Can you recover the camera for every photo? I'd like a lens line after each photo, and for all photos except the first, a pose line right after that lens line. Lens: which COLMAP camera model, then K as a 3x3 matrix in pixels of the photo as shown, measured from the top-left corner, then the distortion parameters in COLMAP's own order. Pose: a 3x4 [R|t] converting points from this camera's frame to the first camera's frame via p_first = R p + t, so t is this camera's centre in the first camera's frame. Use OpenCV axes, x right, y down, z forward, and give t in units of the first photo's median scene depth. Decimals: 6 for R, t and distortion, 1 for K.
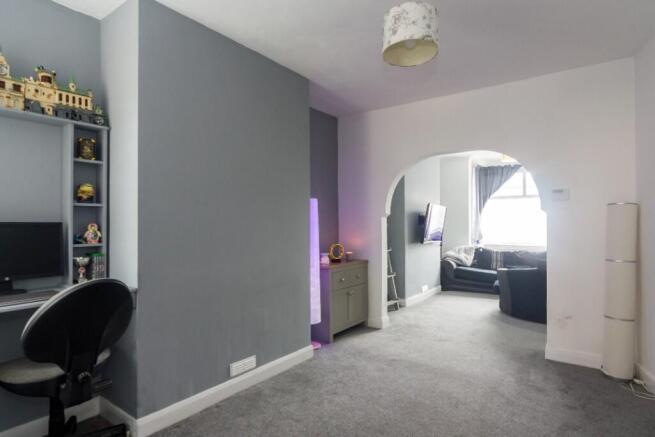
lens RADIAL K [[350.3, 0, 327.5], [0, 350.3, 218.5], [0, 0, 1]] dist [-0.000031, 0.000092]
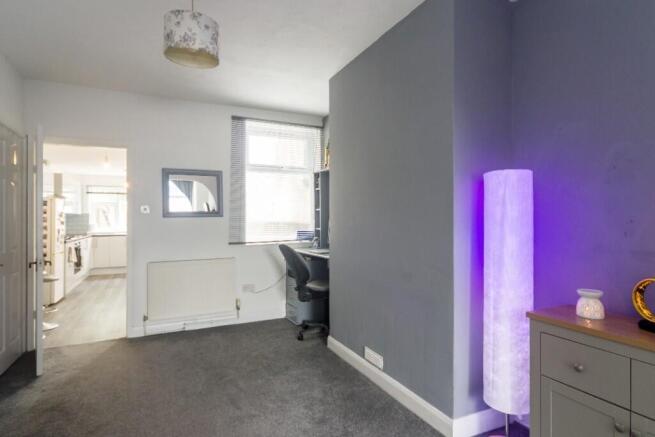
lens RADIAL K [[350.3, 0, 327.5], [0, 350.3, 218.5], [0, 0, 1]] dist [-0.000031, 0.000092]
pose [[-0.464026, -0.003956, -0.885813, 0.717056], [0.007356, 0.999938, -0.008319, 0.027418], [0.885791, -0.010376, -0.463968, 1.353701]]
